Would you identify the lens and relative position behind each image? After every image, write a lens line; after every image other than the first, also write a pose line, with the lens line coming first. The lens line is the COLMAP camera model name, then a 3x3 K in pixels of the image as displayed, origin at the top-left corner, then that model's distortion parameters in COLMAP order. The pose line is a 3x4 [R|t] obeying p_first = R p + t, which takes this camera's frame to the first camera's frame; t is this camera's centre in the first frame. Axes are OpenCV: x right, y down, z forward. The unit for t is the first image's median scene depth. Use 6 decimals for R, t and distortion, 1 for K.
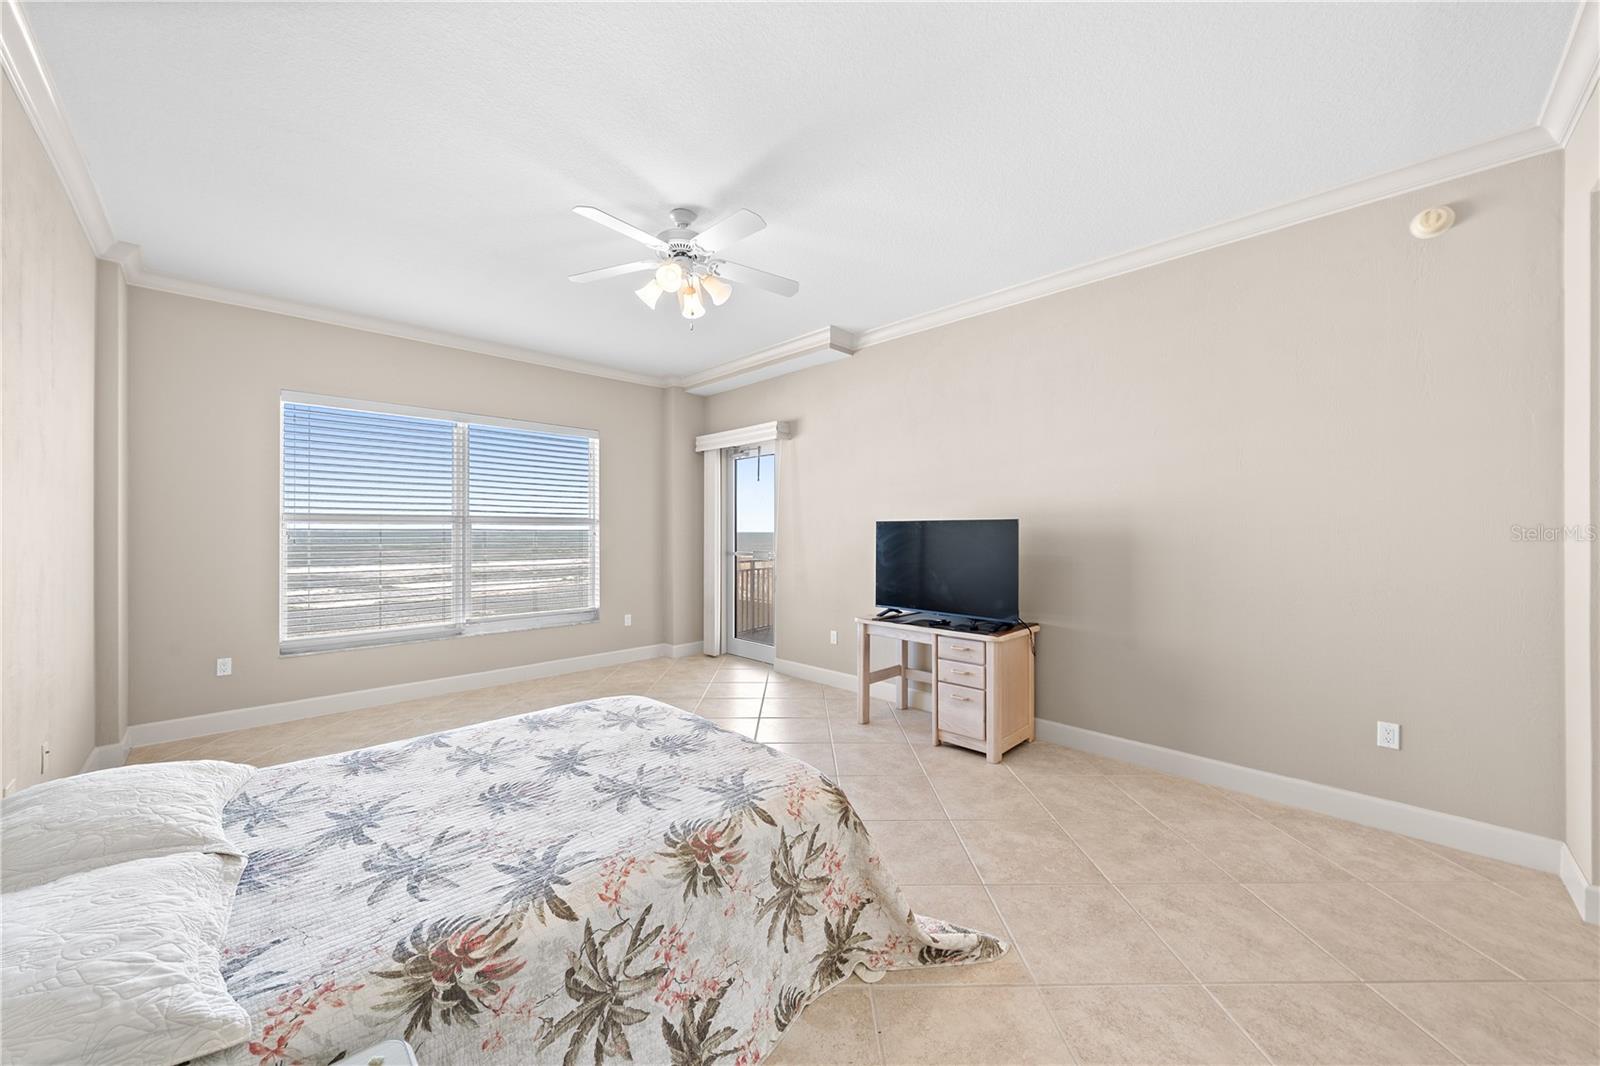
lens RADIAL K [[577.3, 0, 806.5], [0, 577.3, 530.4], [0, 0, 1]] dist [0.000258, 0.000033]
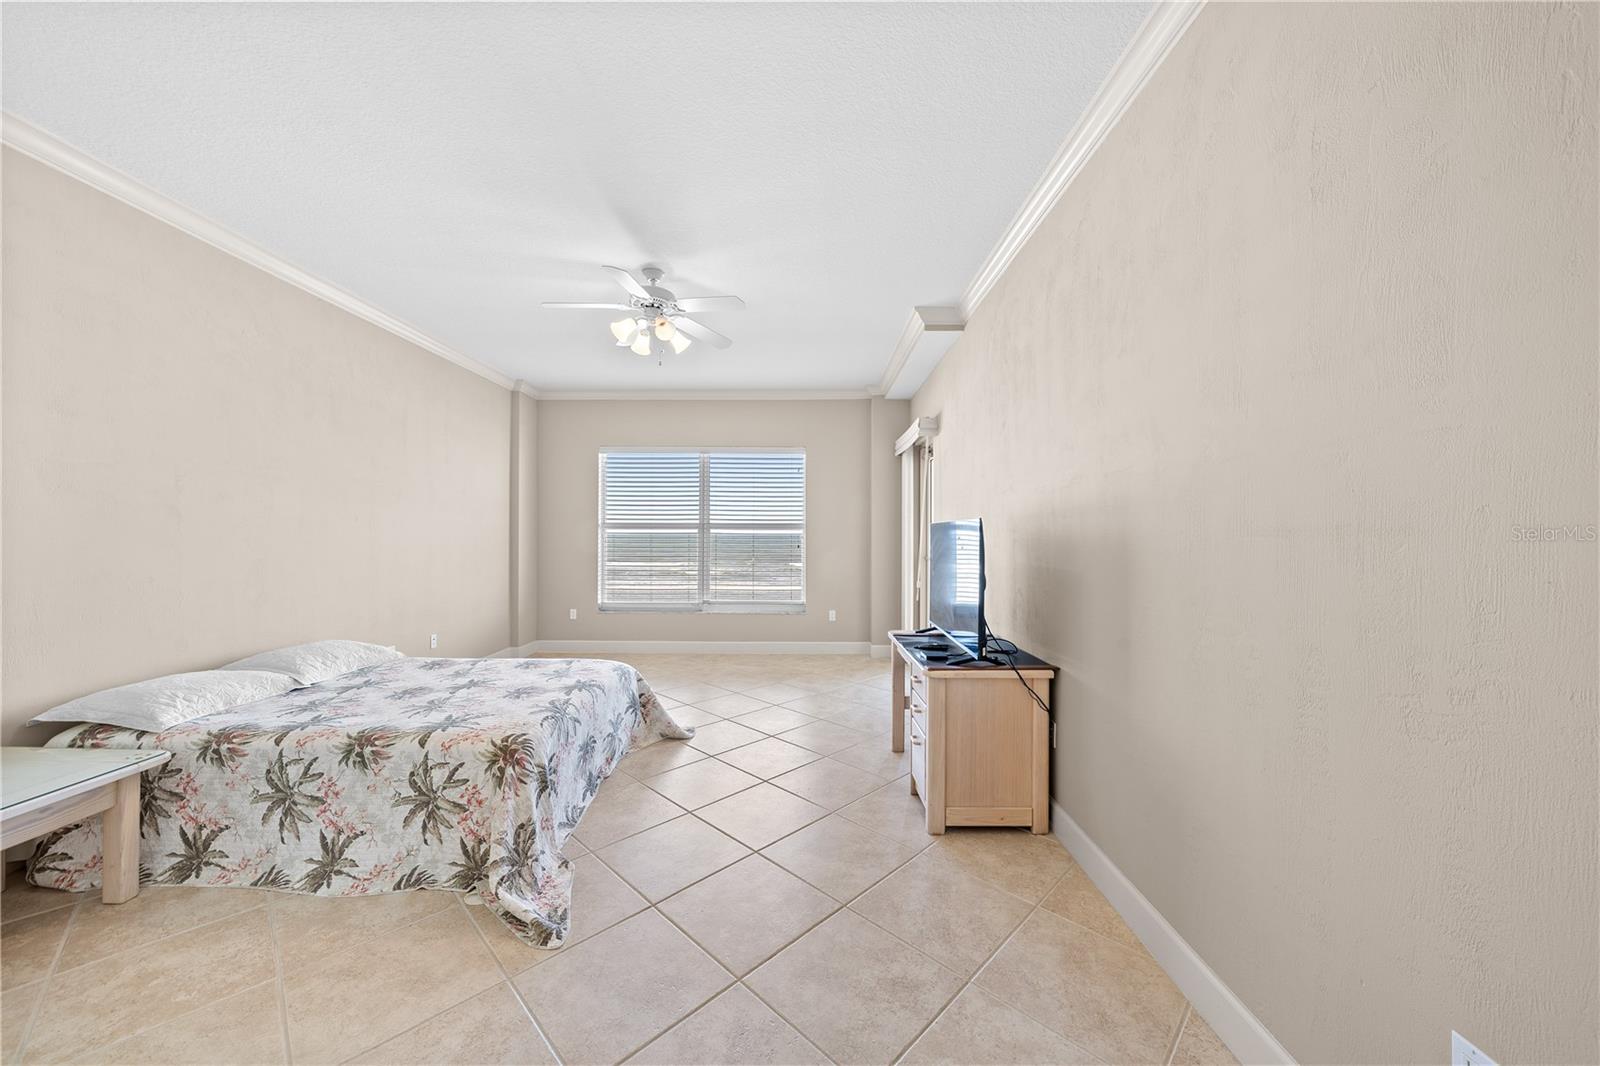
lens RADIAL K [[573.3, 0, 801.6], [0, 573.3, 532.5], [0, 0, 1]] dist [-0.000677, 0.000174]
pose [[0.700393, -0.002410, -0.713753, 1.470151], [-0.001103, 0.999989, -0.004459, 0.006152], [0.713756, 0.003911, 0.700383, 0.653669]]
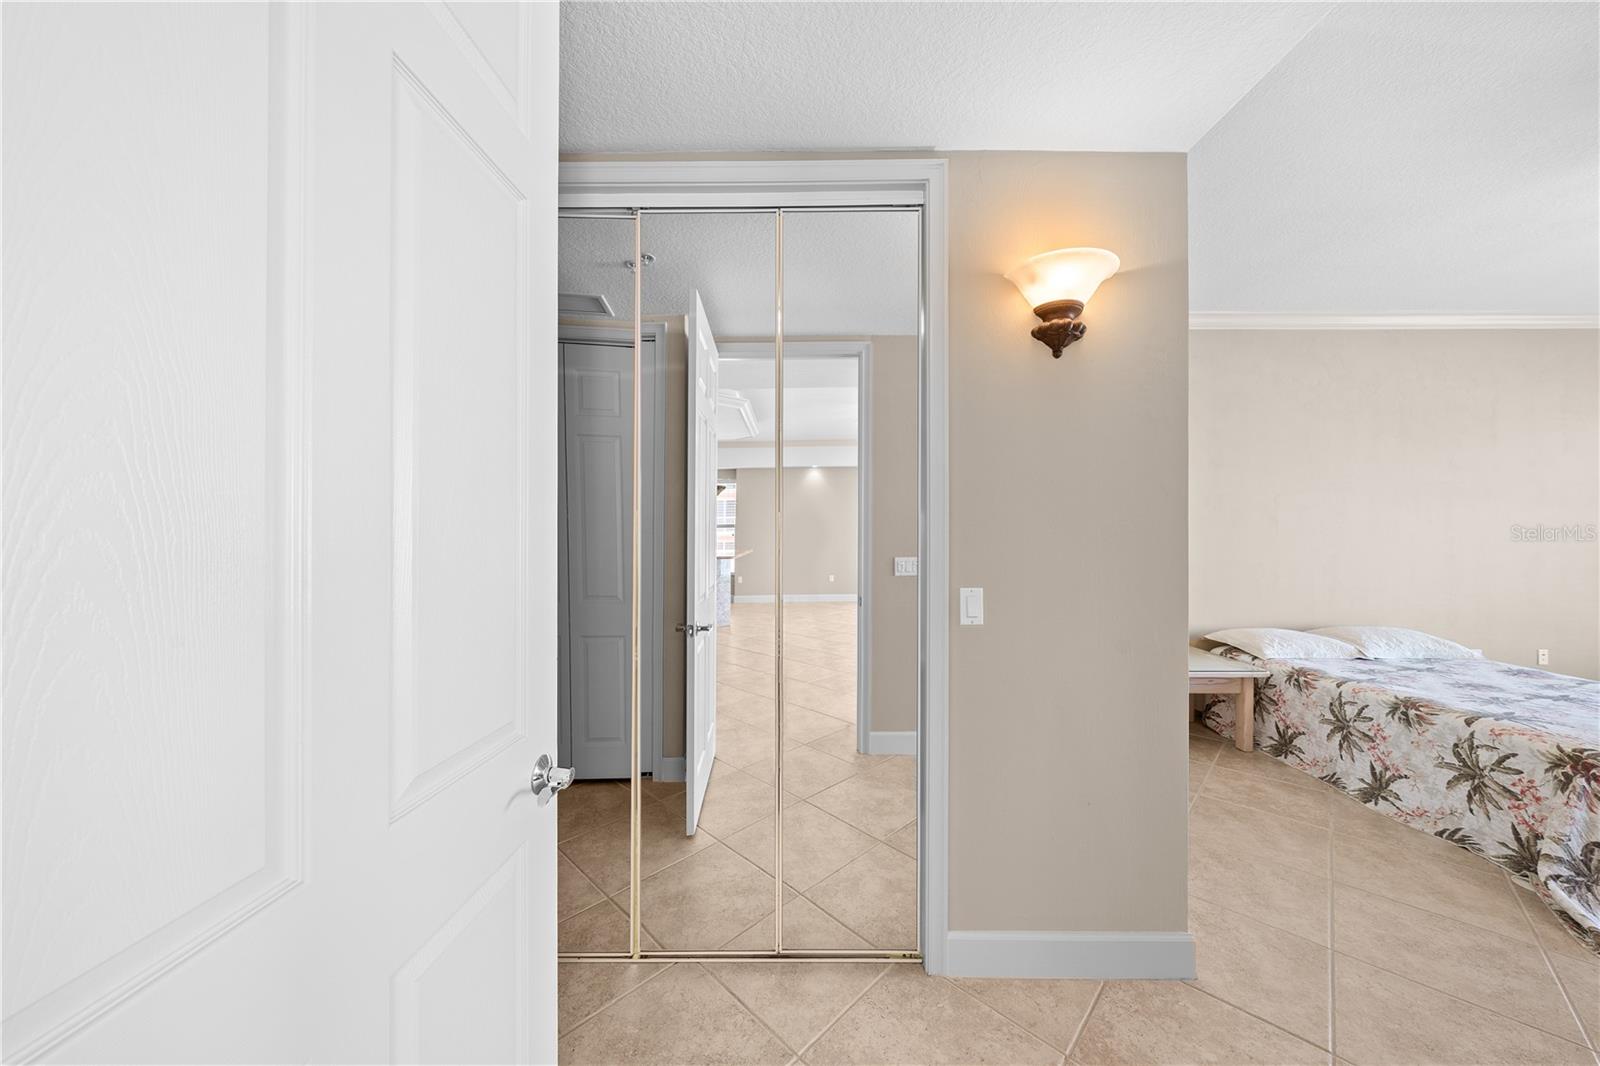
lens RADIAL K [[547.6, 0, 796.5], [0, 547.6, 533.4], [0, 0, 1]] dist [-0.000871, 0.000643]
pose [[-0.706268, -0.002175, -0.707942, 2.119336], [-0.002639, 0.999996, -0.000440, 0.006372], [0.707940, 0.001558, -0.706271, 0.726874]]
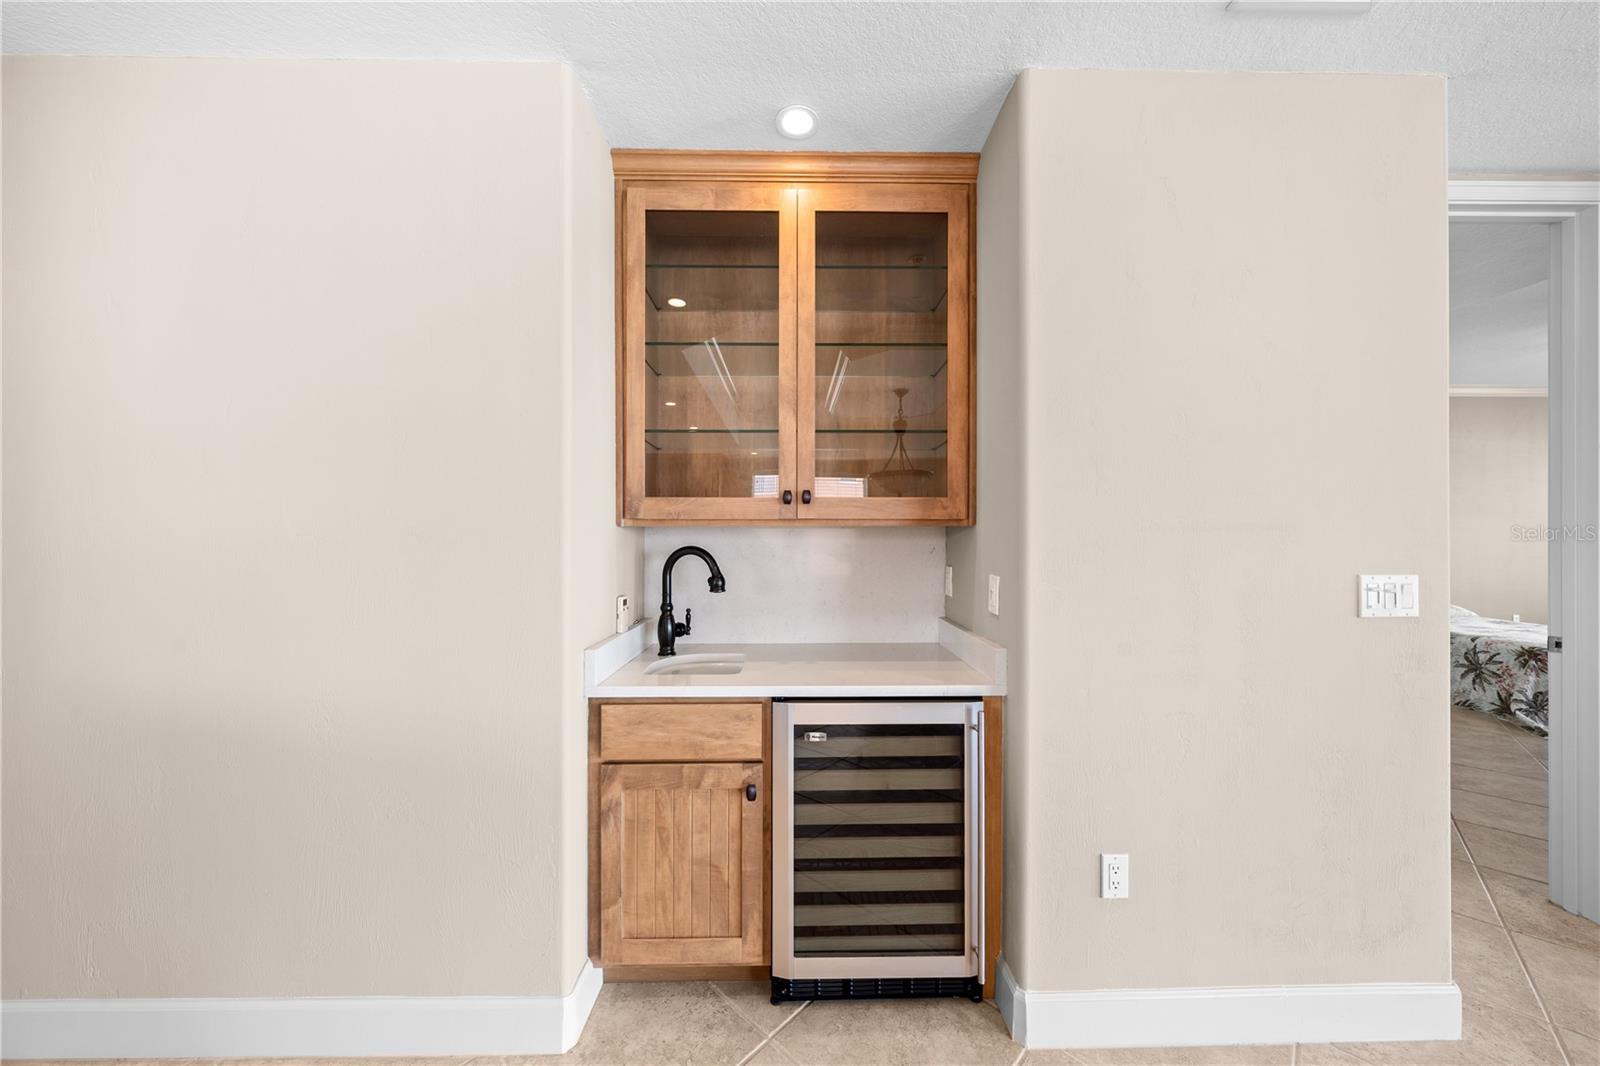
lens RADIAL K [[549.1, 0, 801.1], [0, 549.1, 536.3], [0, 0, 1]] dist [-0.000266, 0.000062]
pose [[-0.691323, -0.007119, -0.722511, 3.795058], [-0.004390, 0.999974, -0.005653, 0.043097], [0.722532, -0.000736, -0.691337, 0.478558]]
